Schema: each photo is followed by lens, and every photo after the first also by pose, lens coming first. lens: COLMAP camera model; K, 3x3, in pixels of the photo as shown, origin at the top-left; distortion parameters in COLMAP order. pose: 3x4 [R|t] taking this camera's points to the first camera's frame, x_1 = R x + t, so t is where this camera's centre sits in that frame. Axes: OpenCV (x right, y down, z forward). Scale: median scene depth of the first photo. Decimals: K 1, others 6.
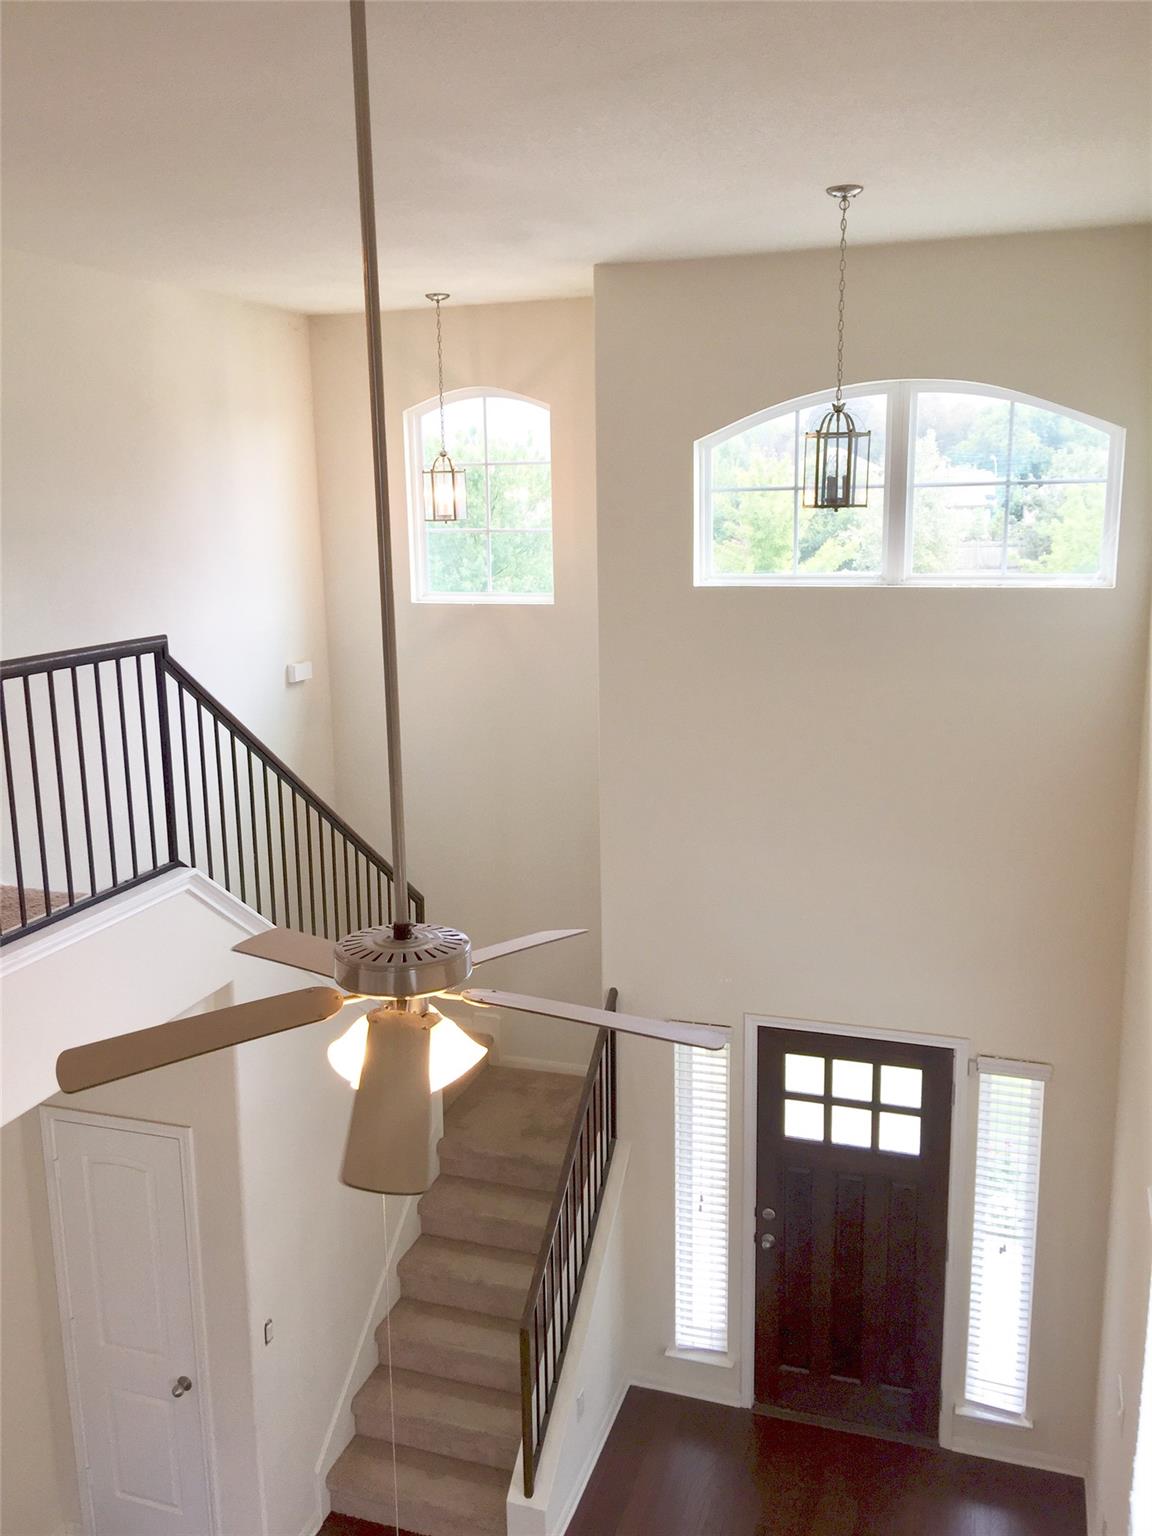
lens RADIAL K [[1341.4, 0, 573.1], [0, 1341.4, 764.6], [0, 0, 1]] dist [0.076081, -0.082849]
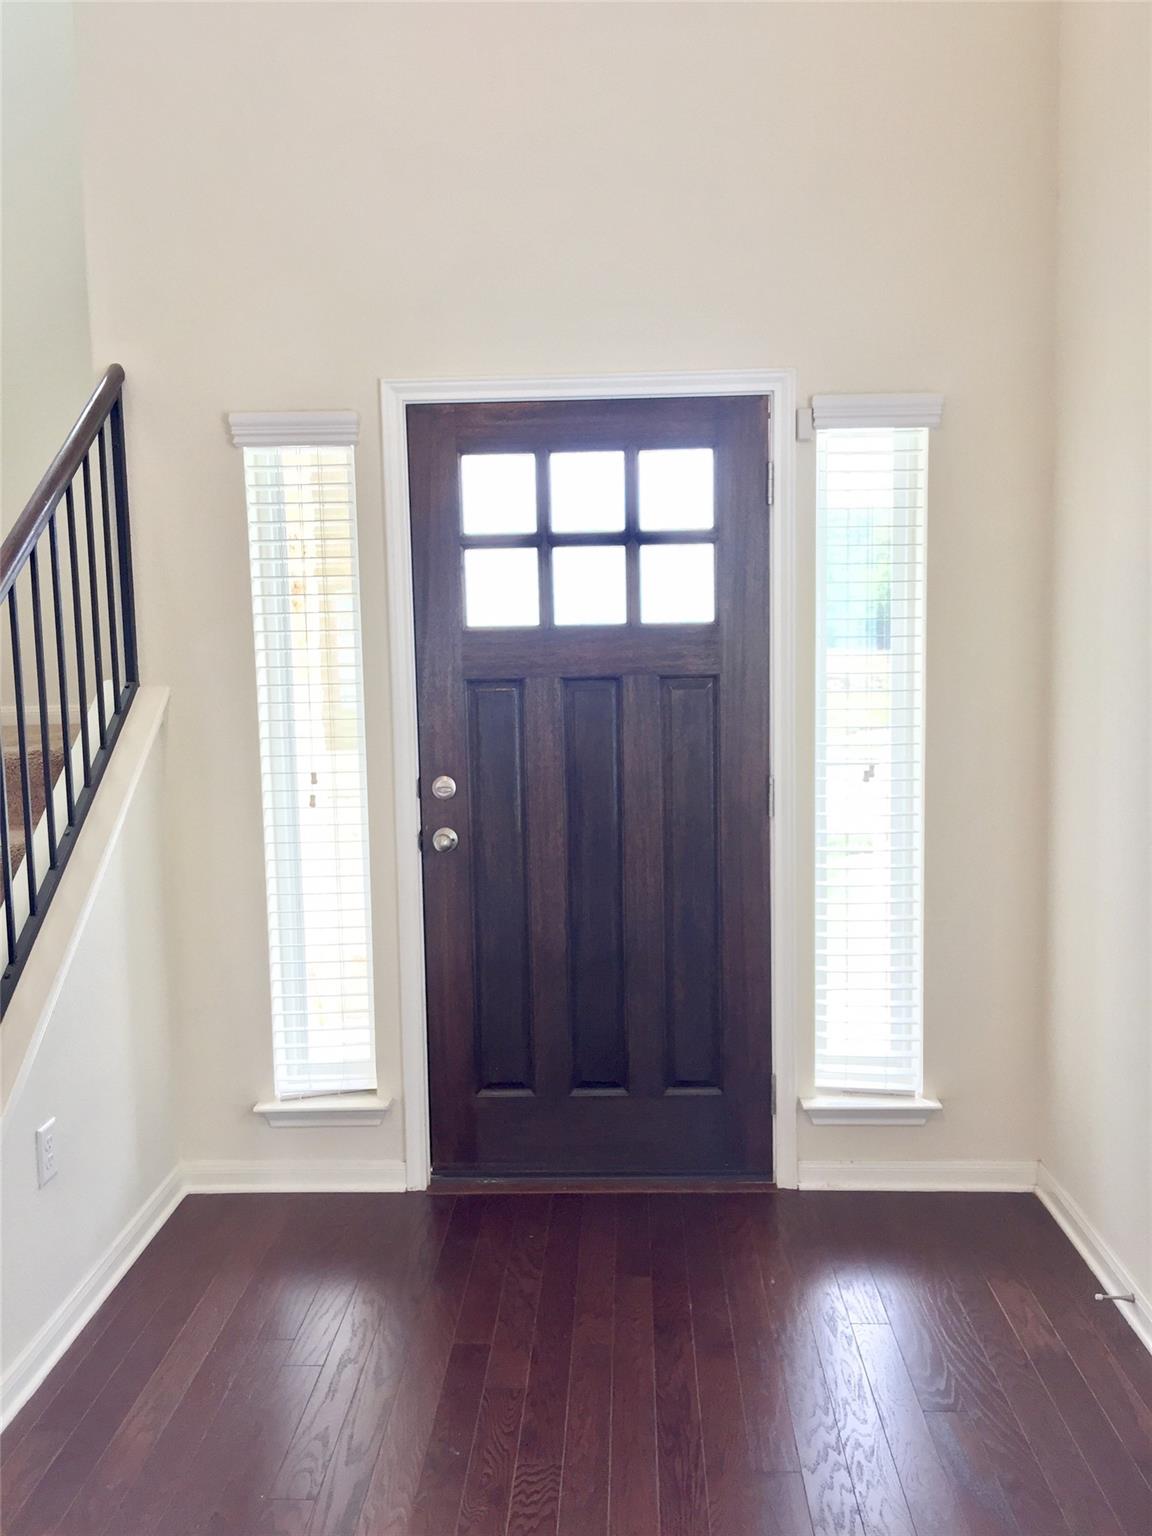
lens RADIAL K [[1341.4, 0, 573.2], [0, 1341.4, 769.9], [0, 0, 1]] dist [0.076081, -0.082849]
pose [[0.961113, -0.035920, 0.273808, 0.051860], [0.063864, 0.993537, -0.093835, 0.390360], [-0.268668, 0.107673, 0.957196, 0.502964]]
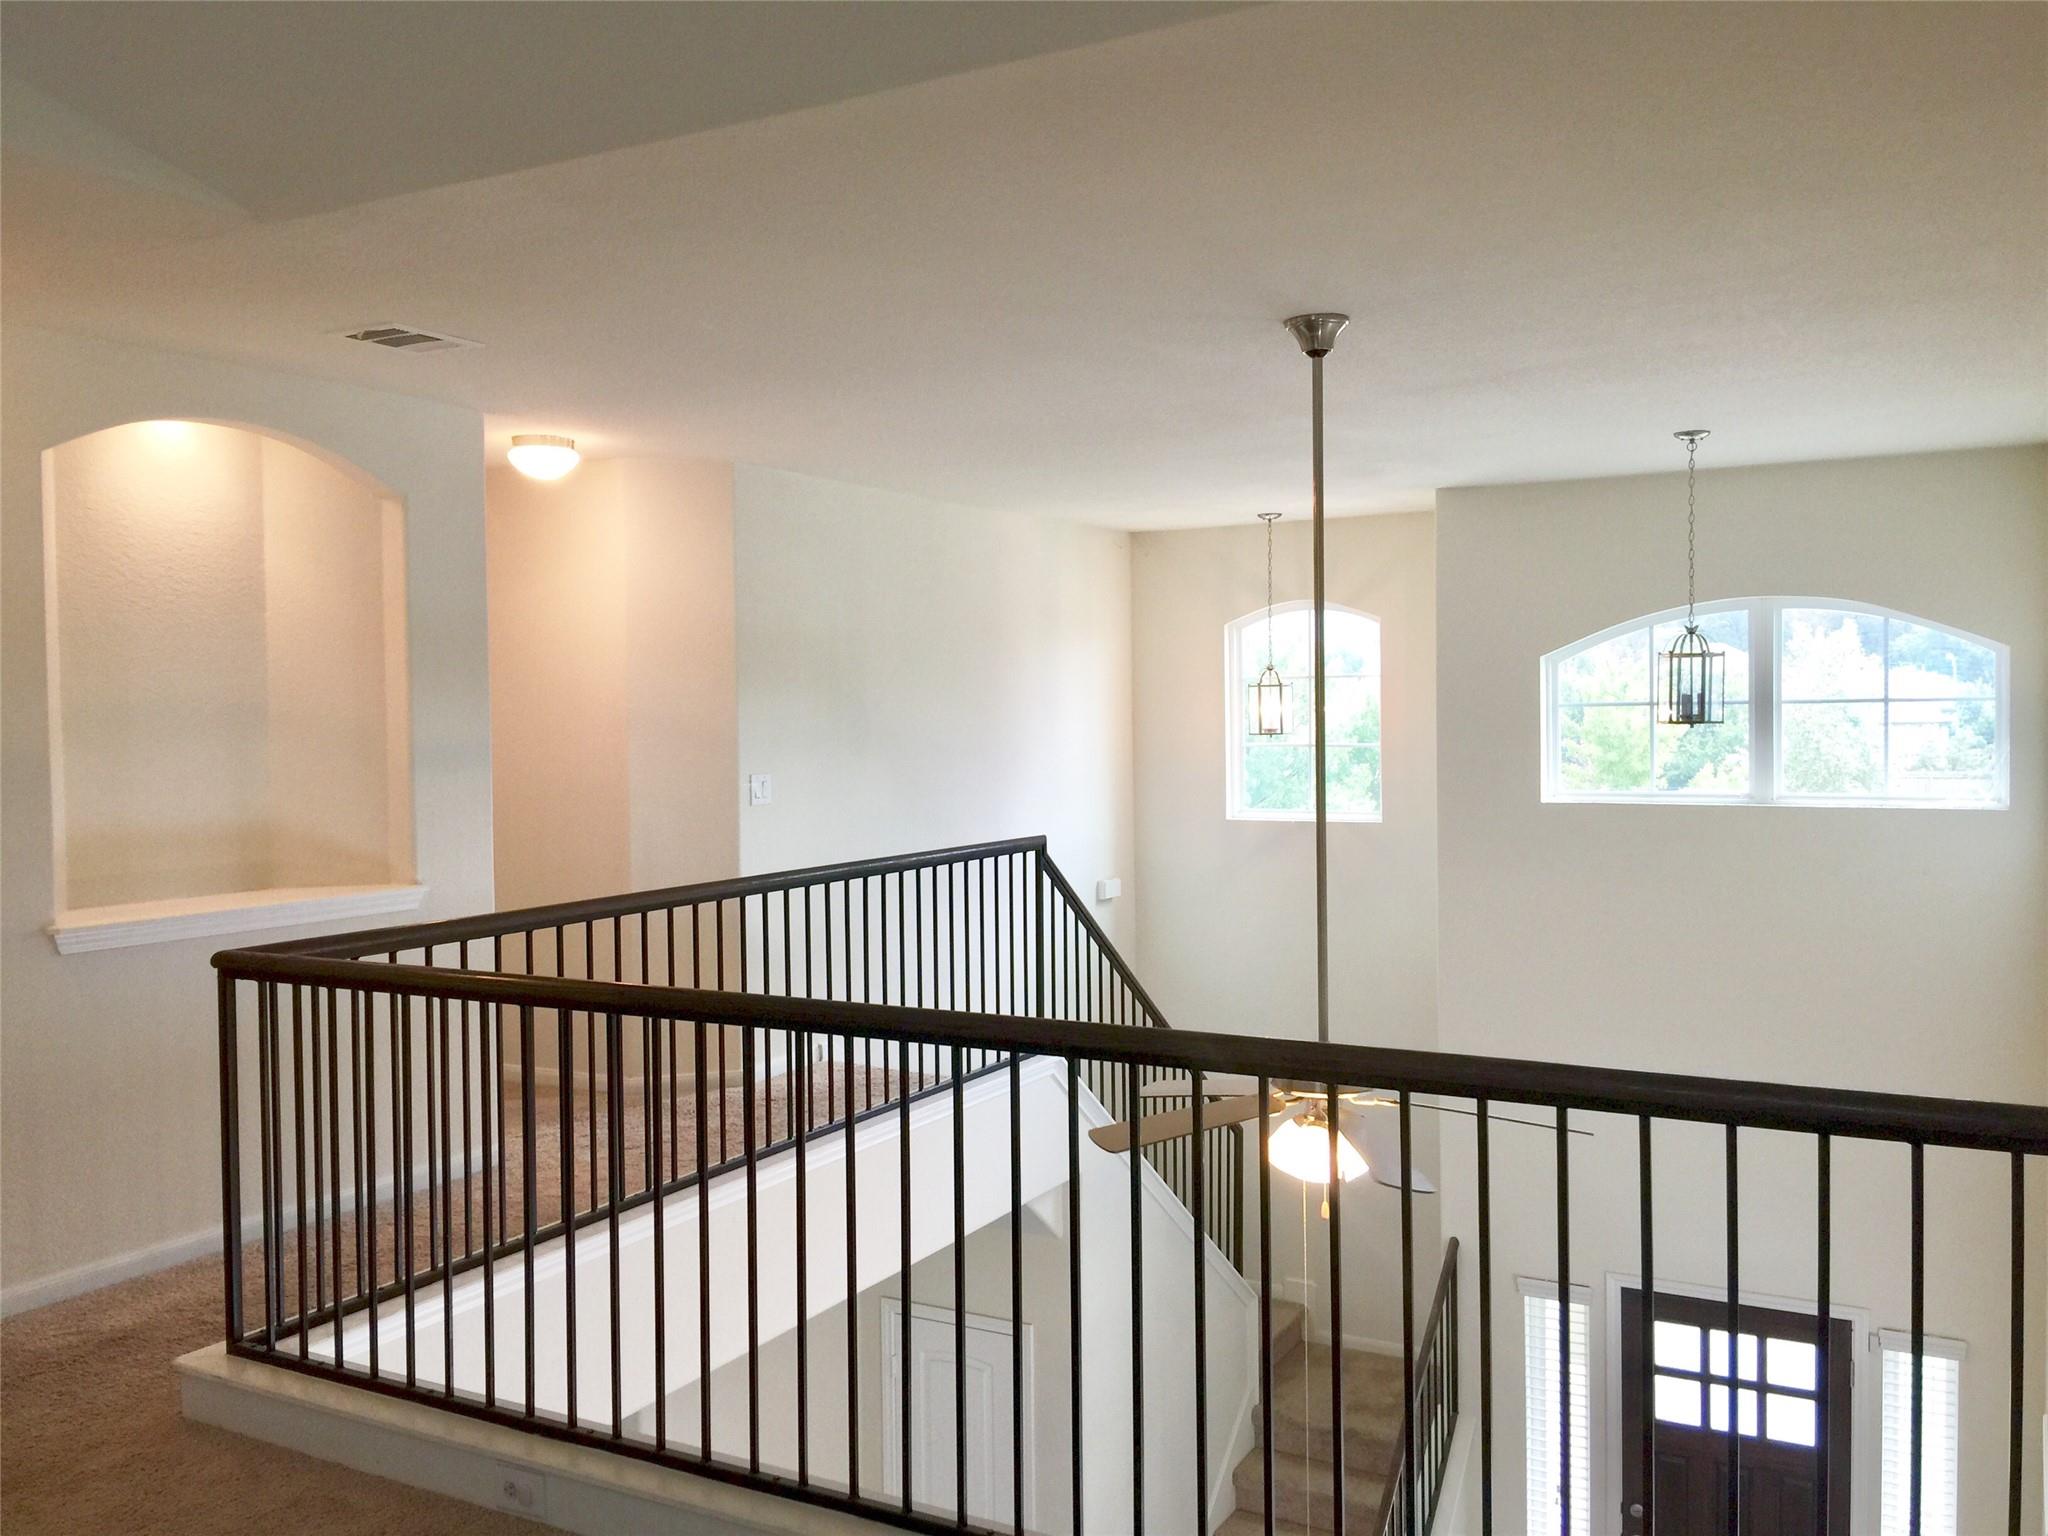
lens RADIAL K [[1788.6, 0, 1032.9], [0, 1788.6, 761.8], [0, 0, 1]] dist [0.076081, -0.082849]
pose [[0.984812, 0.008958, -0.173393, -0.044451], [-0.037384, 0.986184, -0.161379, 0.057937], [0.169552, 0.165410, 0.971541, -0.306391]]
